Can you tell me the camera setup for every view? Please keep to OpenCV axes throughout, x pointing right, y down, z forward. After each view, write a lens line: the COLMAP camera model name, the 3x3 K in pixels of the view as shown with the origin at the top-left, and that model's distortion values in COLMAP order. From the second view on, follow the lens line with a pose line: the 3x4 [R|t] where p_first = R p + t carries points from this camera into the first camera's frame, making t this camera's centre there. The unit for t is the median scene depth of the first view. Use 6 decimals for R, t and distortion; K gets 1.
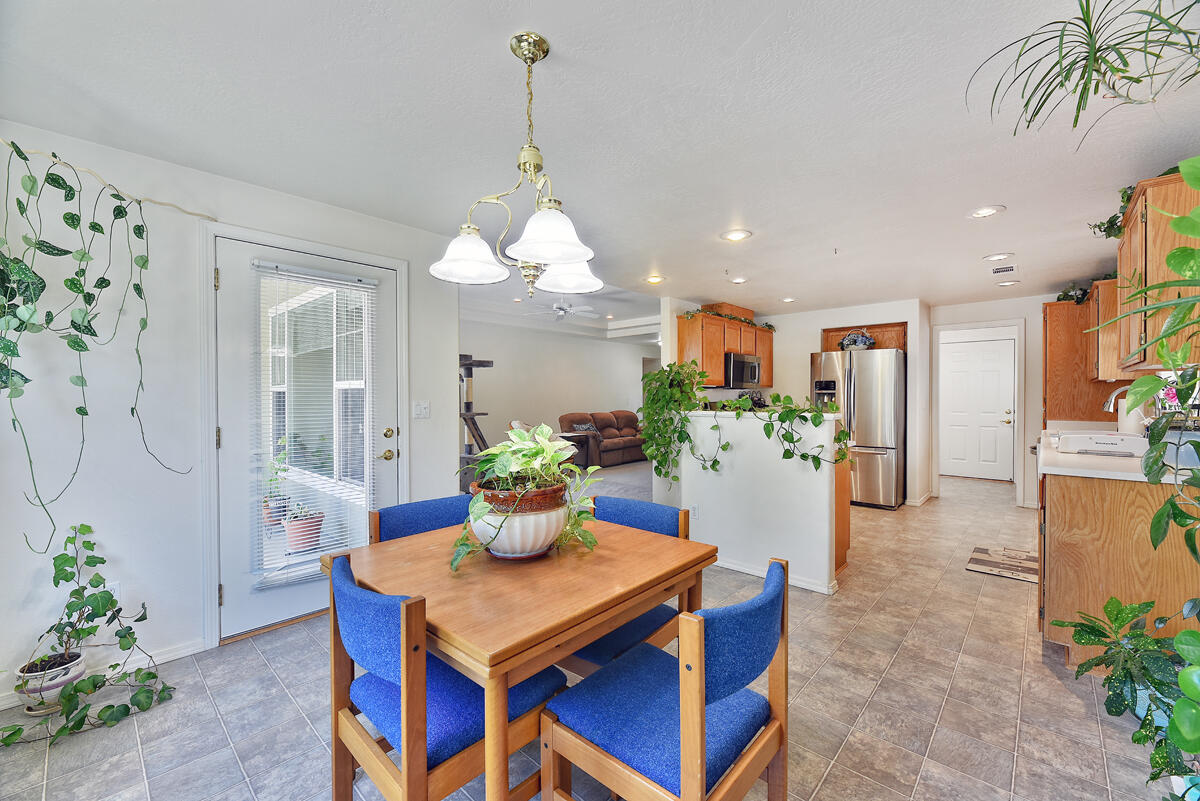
lens RADIAL K [[484.6, 0, 605.9], [0, 484.6, 395.7], [0, 0, 1]] dist [-0.000892, -0.000727]
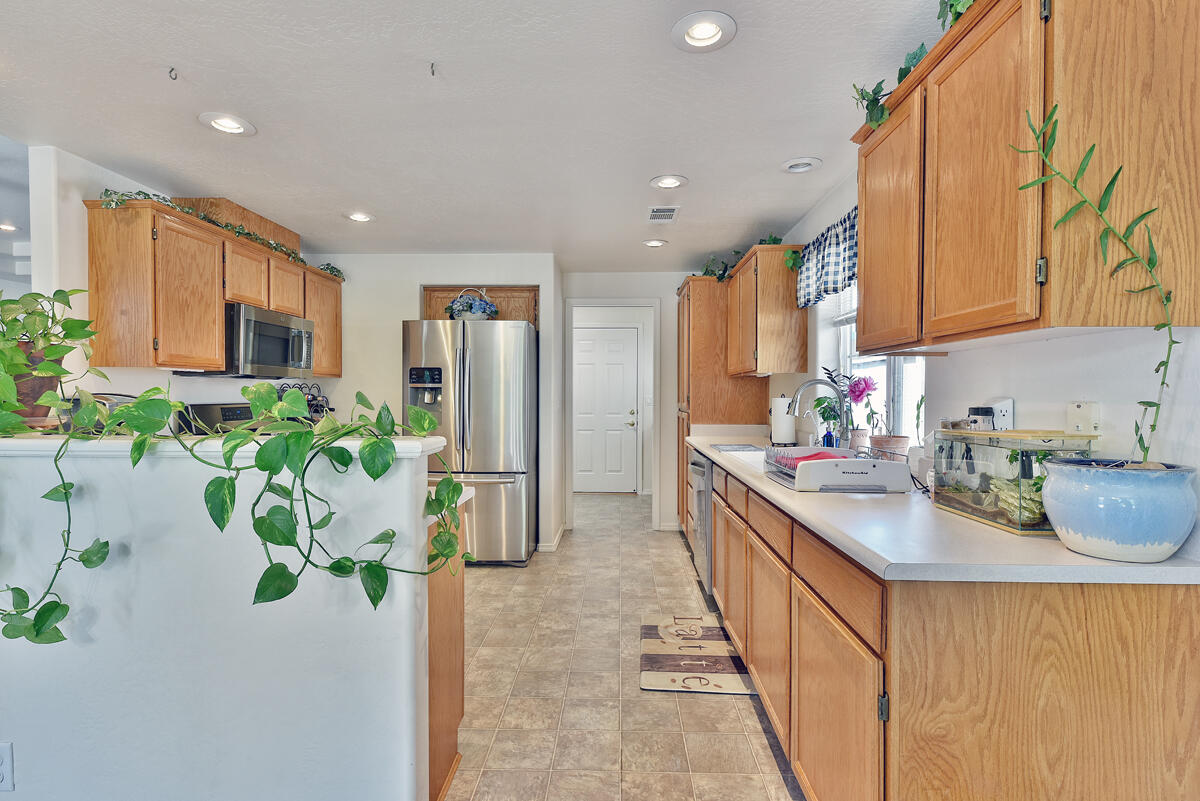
lens RADIAL K [[577.0, 0, 600.8], [0, 577.0, 405.9], [0, 0, 1]] dist [-0.003257, 0.000789]
pose [[0.764444, -0.009978, 0.644613, 0.163987], [-0.004164, 0.999783, 0.020415, 0.001278], [-0.644677, -0.018290, 0.764236, 0.325816]]
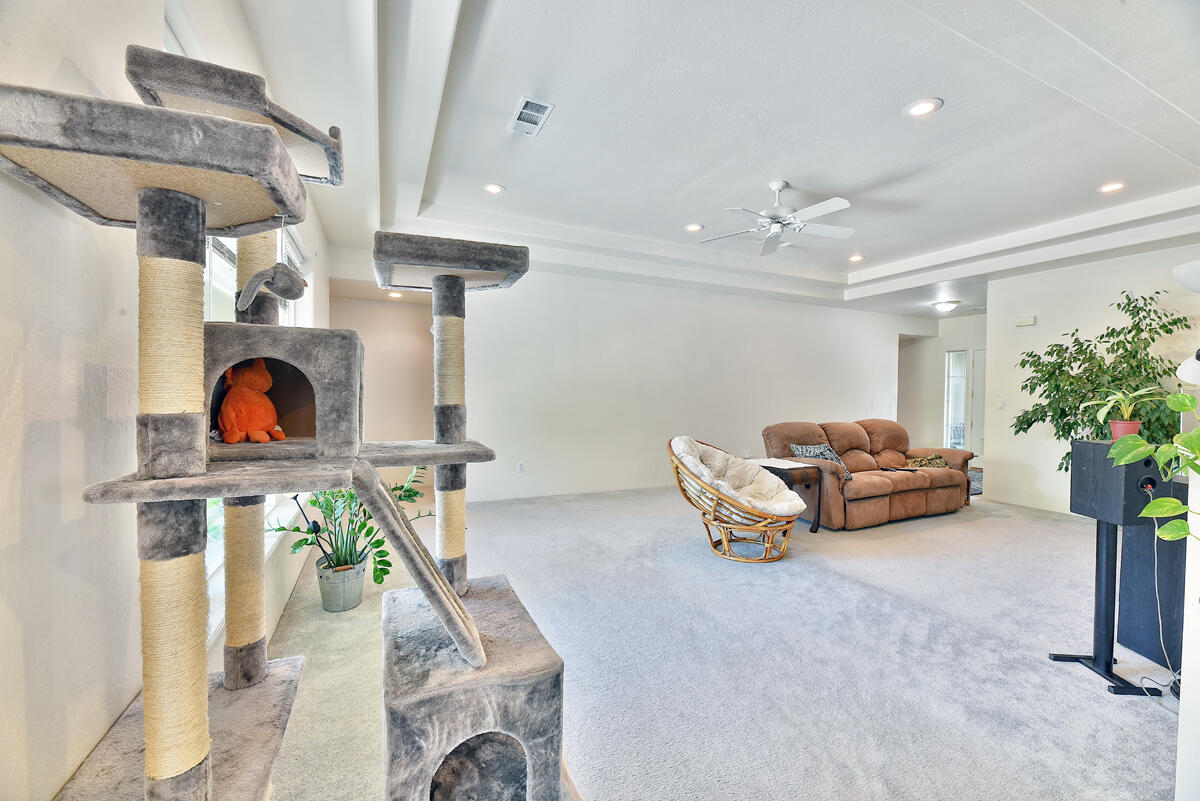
lens RADIAL K [[484.6, 0, 602.1], [0, 484.6, 401.0], [0, 0, 1]] dist [-0.000892, -0.000727]
pose [[0.920676, 0.016418, -0.389981, -0.079679], [-0.010381, 0.999792, 0.017582, 0.002824], [0.390189, -0.012139, 0.920655, 0.636763]]
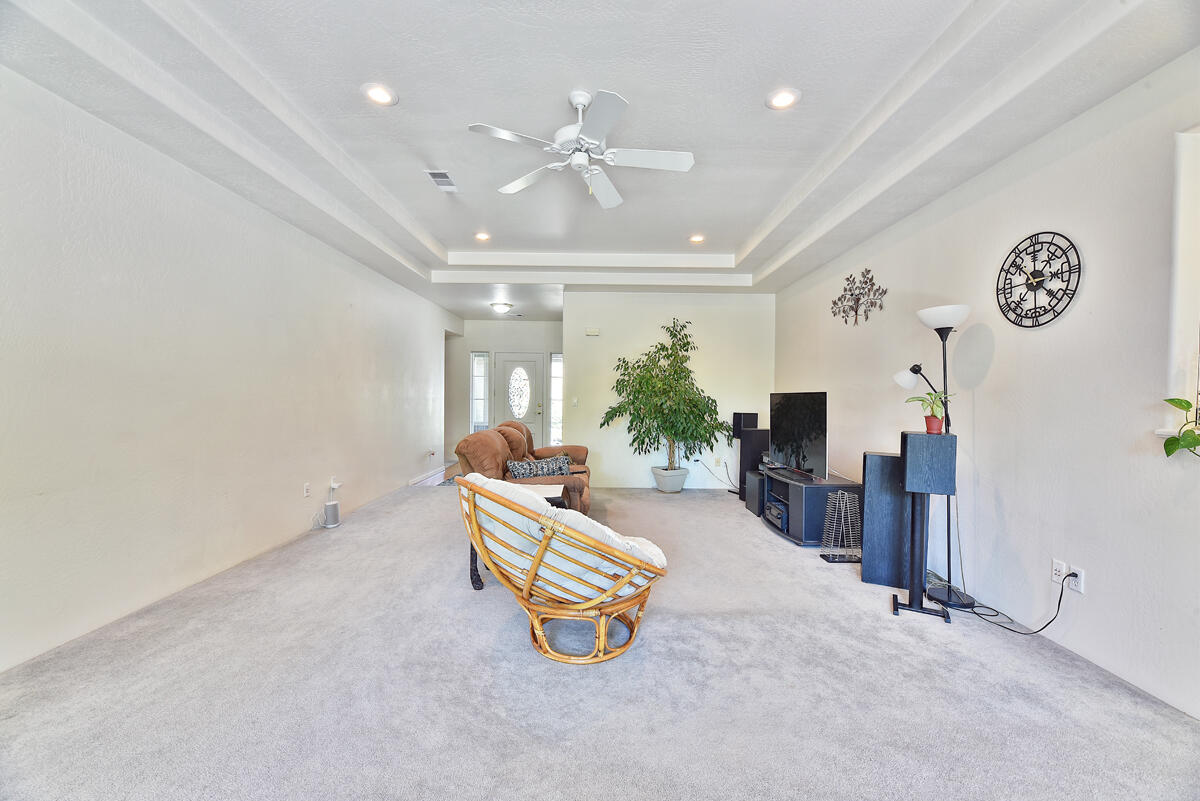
lens RADIAL K [[484.6, 0, 603.2], [0, 484.6, 403.4], [0, 0, 1]] dist [-0.000892, -0.000727]
pose [[0.732998, -0.003808, 0.680221, -0.449227], [-0.011182, 0.999782, 0.017646, 0.001145], [-0.680139, -0.020541, 0.732795, 1.006798]]
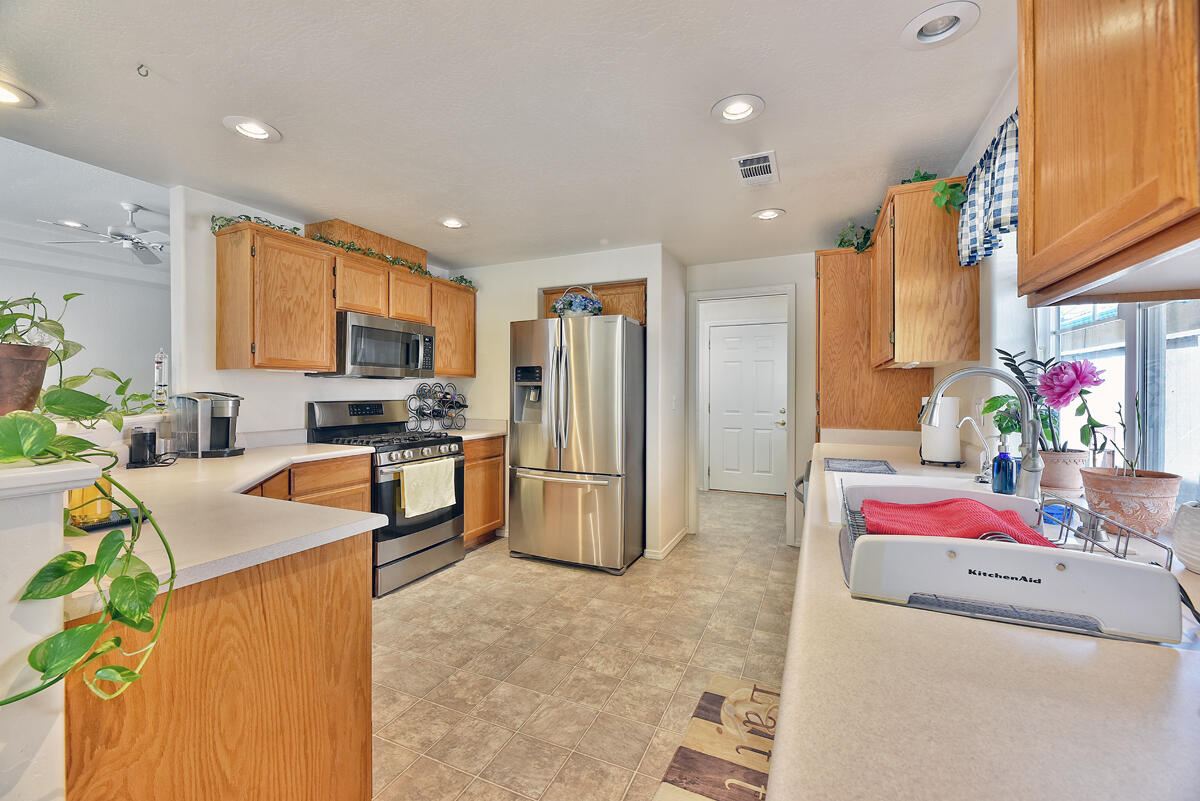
lens RADIAL K [[484.6, 0, 593.0], [0, 484.6, 395.3], [0, 0, 1]] dist [-0.000892, -0.000727]
pose [[0.955263, -0.000410, 0.295756, 0.368620], [-0.001984, 0.999968, 0.007795, 0.001057], [-0.295750, -0.008034, 0.955232, 0.405159]]
